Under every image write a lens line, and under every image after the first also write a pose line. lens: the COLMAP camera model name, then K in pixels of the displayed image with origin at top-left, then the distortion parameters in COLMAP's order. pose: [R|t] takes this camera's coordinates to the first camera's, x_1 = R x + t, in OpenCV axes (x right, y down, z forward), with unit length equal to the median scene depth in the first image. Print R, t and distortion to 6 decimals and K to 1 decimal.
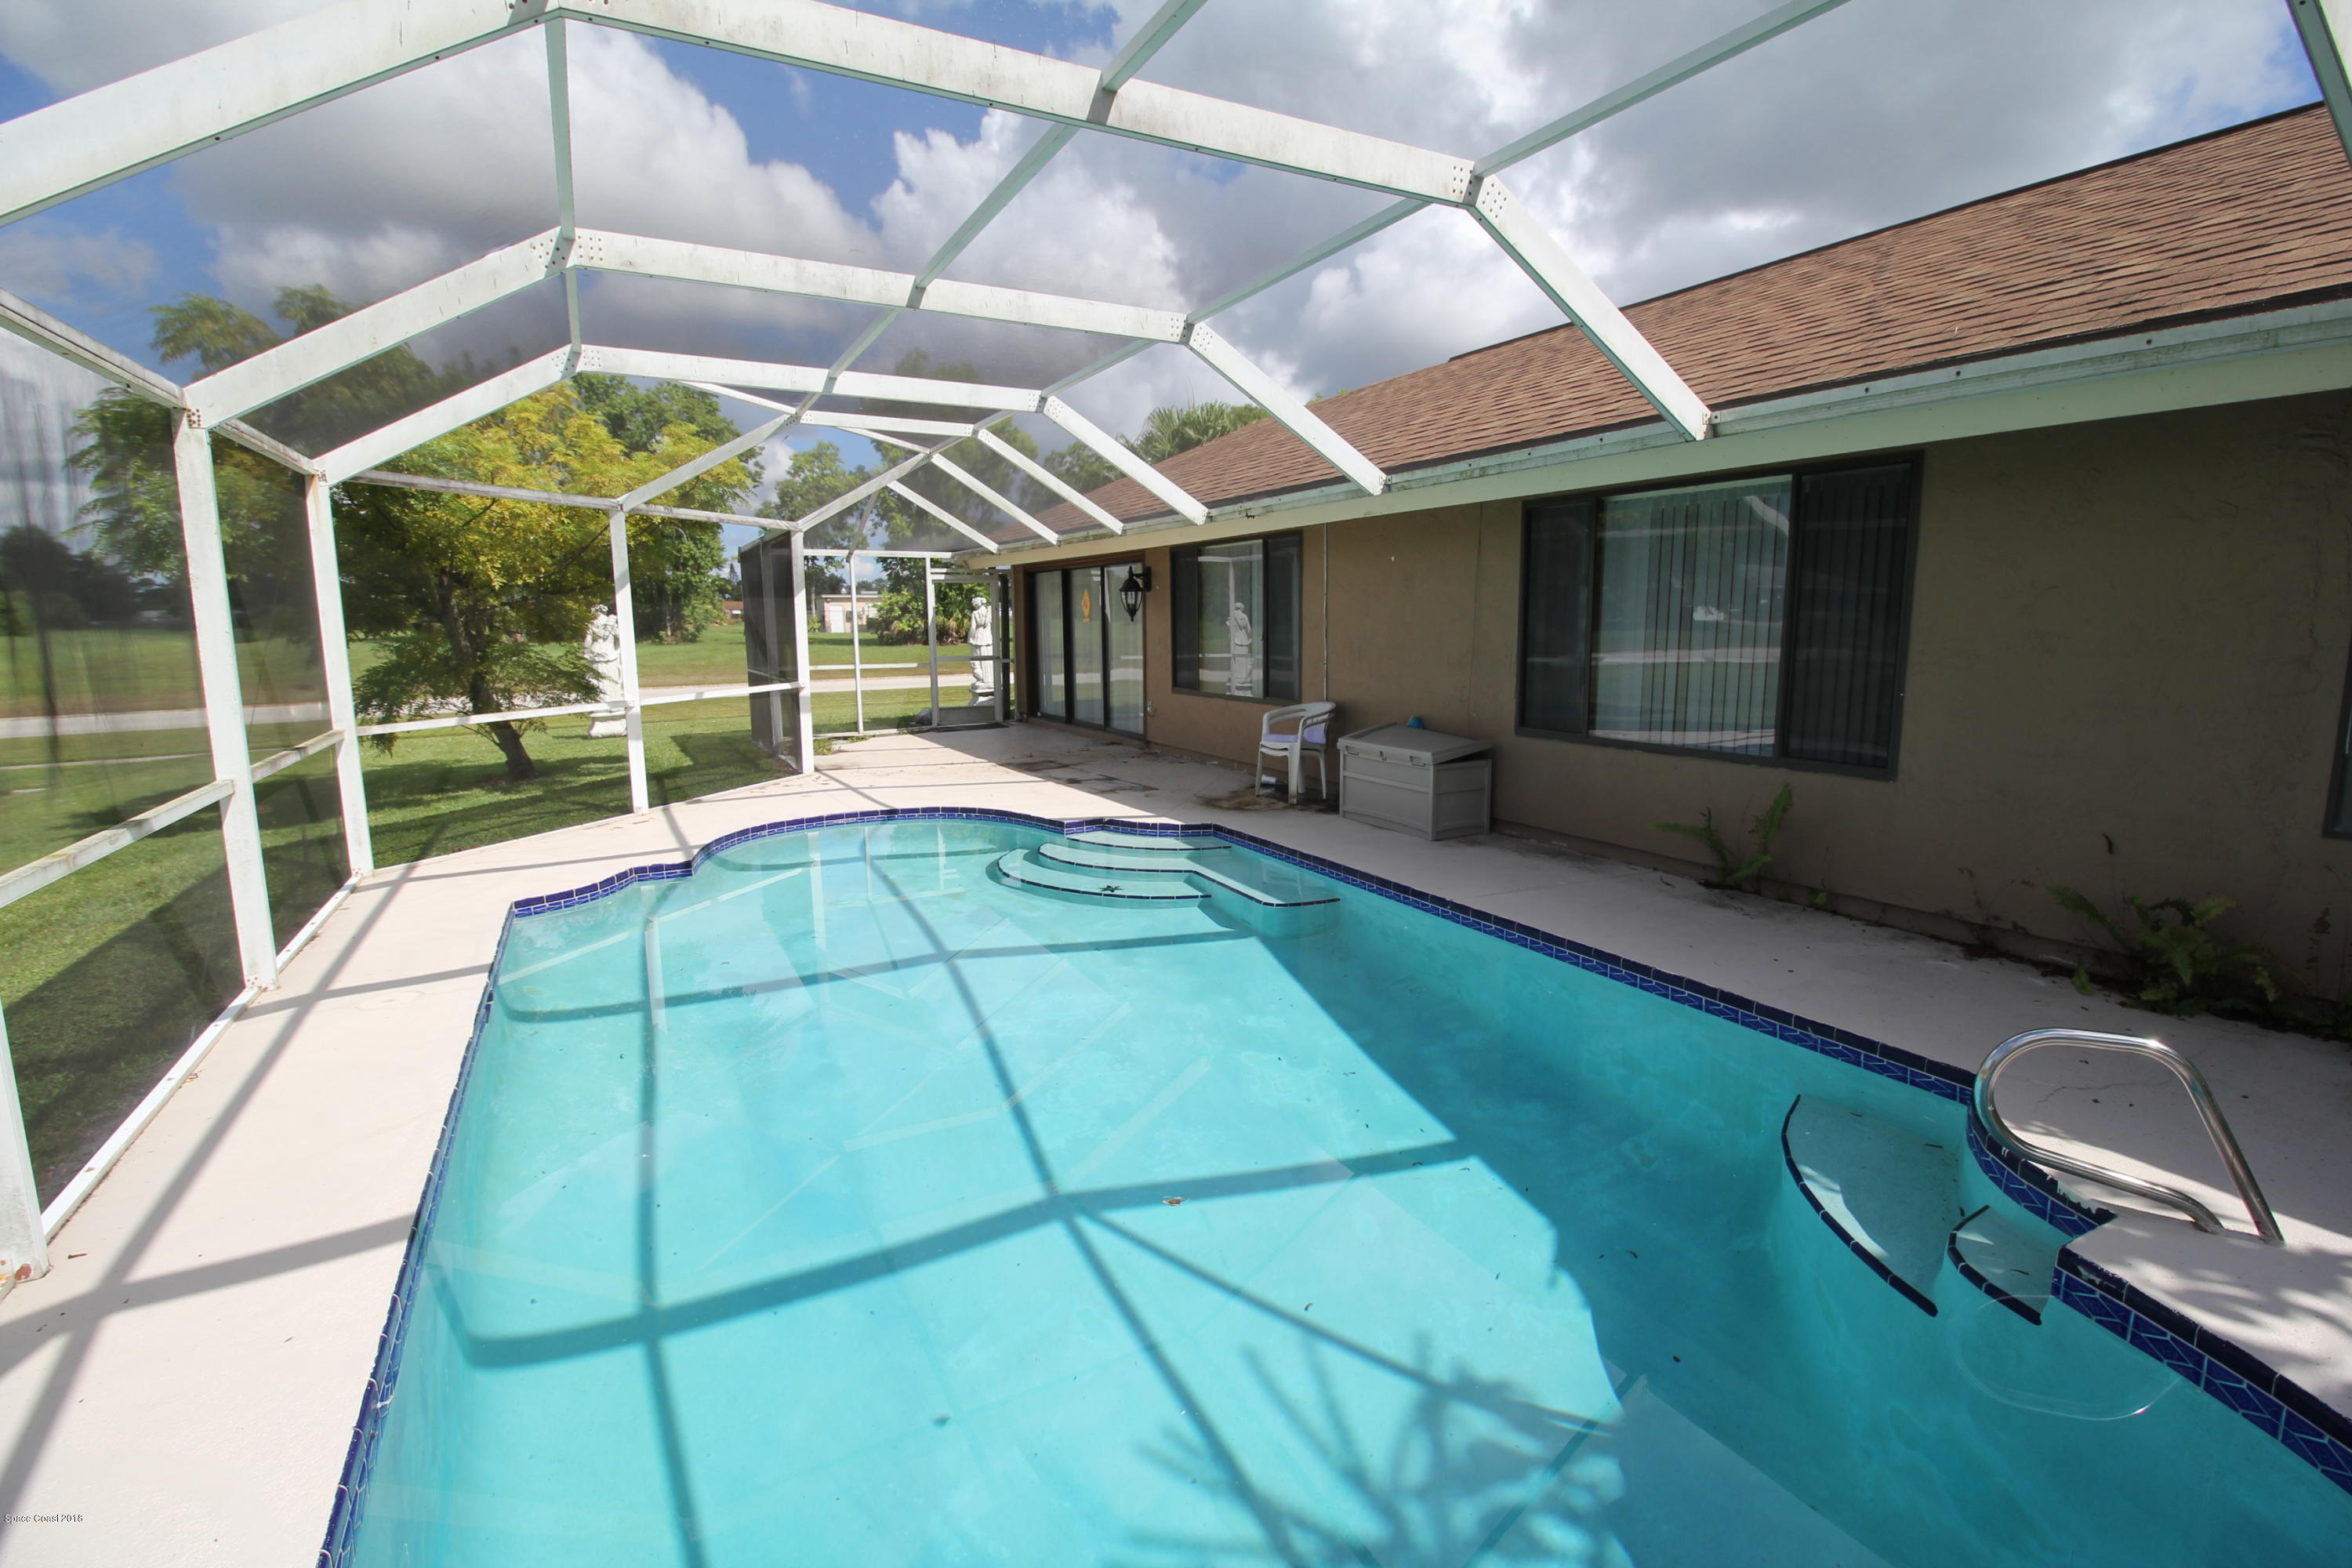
lens RADIAL K [[1084.5, 0, 1185.2], [0, 1084.5, 779.1], [0, 0, 1]] dist [-0.029943, -0.000394]
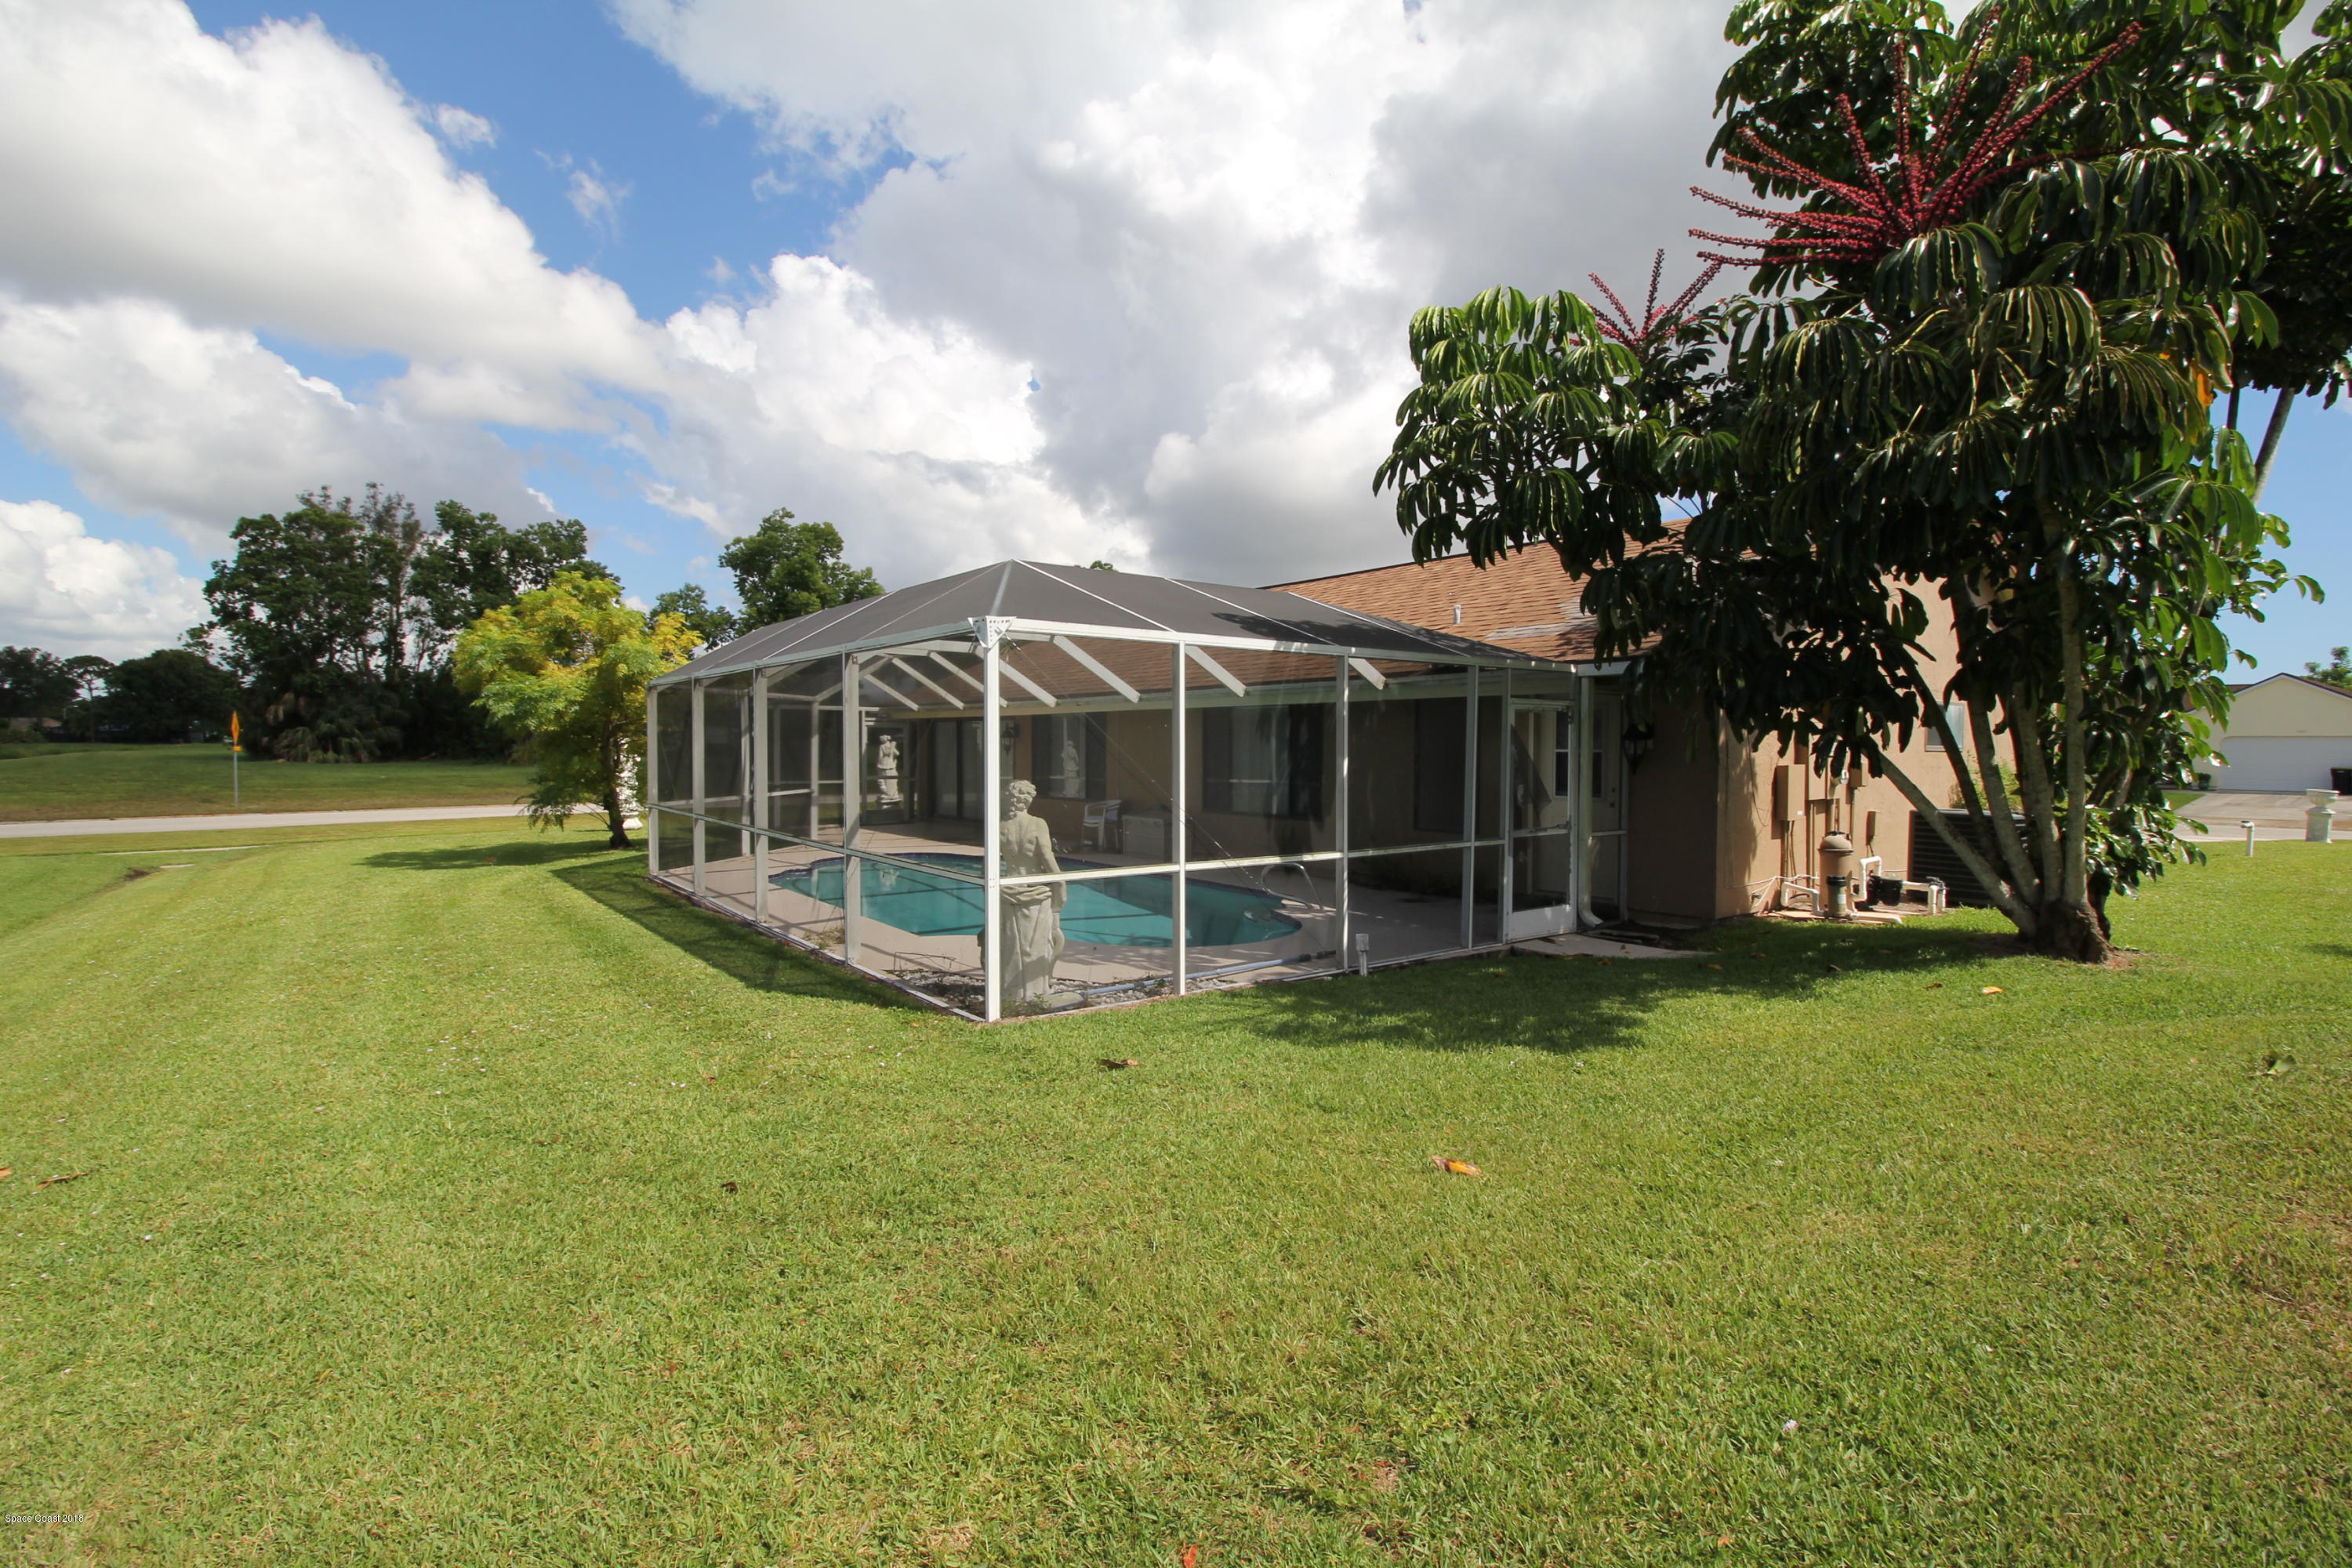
lens RADIAL K [[1084.5, 0, 1185.2], [0, 1084.5, 779.1], [0, 0, 1]] dist [-0.029943, -0.000394]
pose [[0.987721, 0.007121, 0.156065, -0.048916], [0.011436, 0.992985, -0.117683, 0.117068], [-0.155808, 0.118023, 0.980711, -0.863888]]
